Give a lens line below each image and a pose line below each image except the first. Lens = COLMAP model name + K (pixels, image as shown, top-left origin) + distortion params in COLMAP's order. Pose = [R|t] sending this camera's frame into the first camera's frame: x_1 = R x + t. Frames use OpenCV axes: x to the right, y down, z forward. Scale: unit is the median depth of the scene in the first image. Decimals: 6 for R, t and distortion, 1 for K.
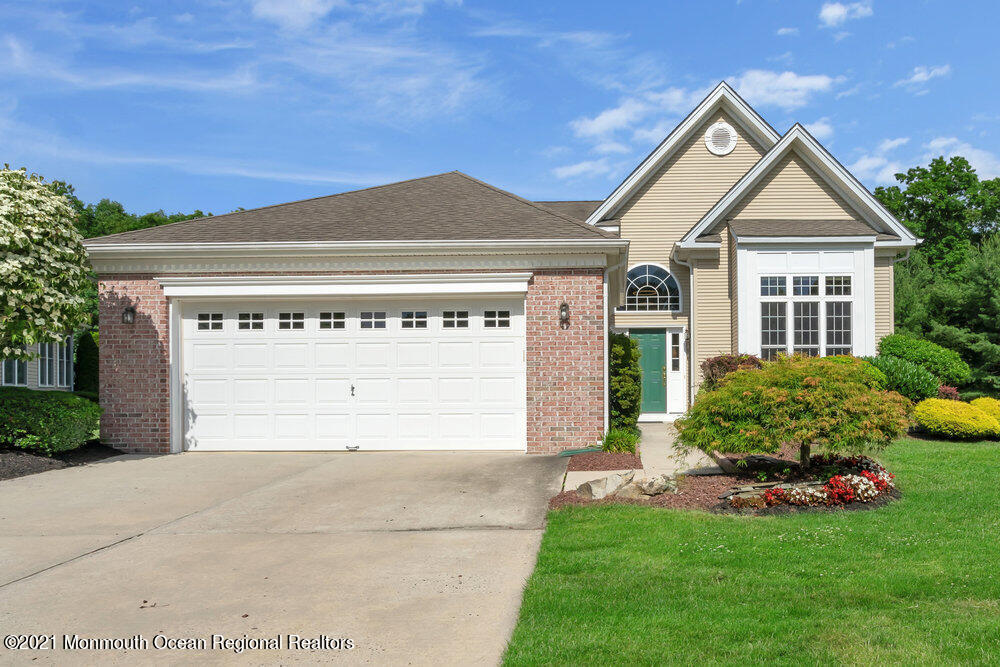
lens RADIAL K [[619.8, 0, 592.0], [0, 619.8, 385.8], [0, 0, 1]] dist [-0.007799, 0.001852]
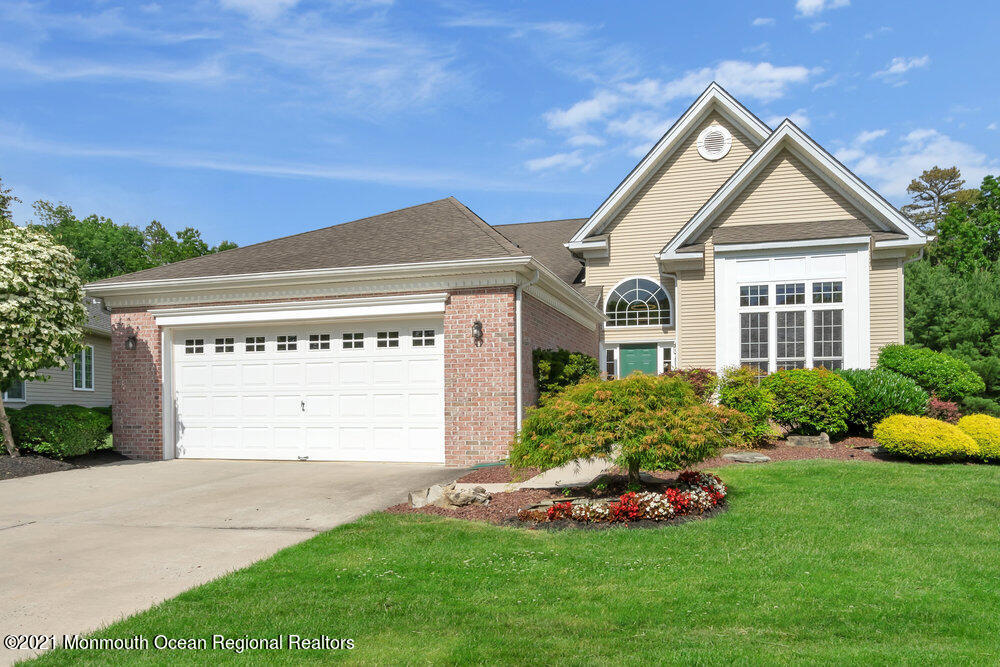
lens RADIAL K [[619.8, 0, 551.3], [0, 619.8, 412.1], [0, 0, 1]] dist [-0.007799, 0.001852]
pose [[0.976366, 0.001733, -0.216115, 0.248576], [0.001415, 0.999895, 0.014409, 0.002731], [0.216118, -0.014374, 0.976262, 0.013537]]
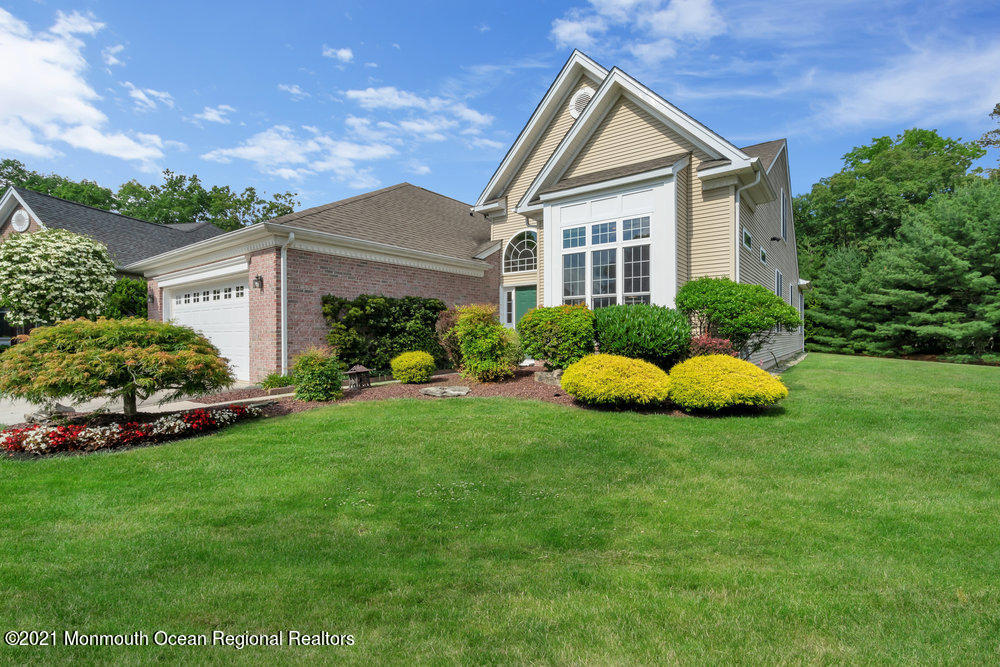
lens RADIAL K [[447.7, 0, 497.5], [0, 447.7, 335.2], [0, 0, 1]] dist [-0.006517, 0.002051]
pose [[0.818273, 0.002910, -0.574823, 0.777823], [0.001011, 0.999978, 0.006501, -0.008312], [0.574829, -0.005900, 0.818252, 0.418254]]
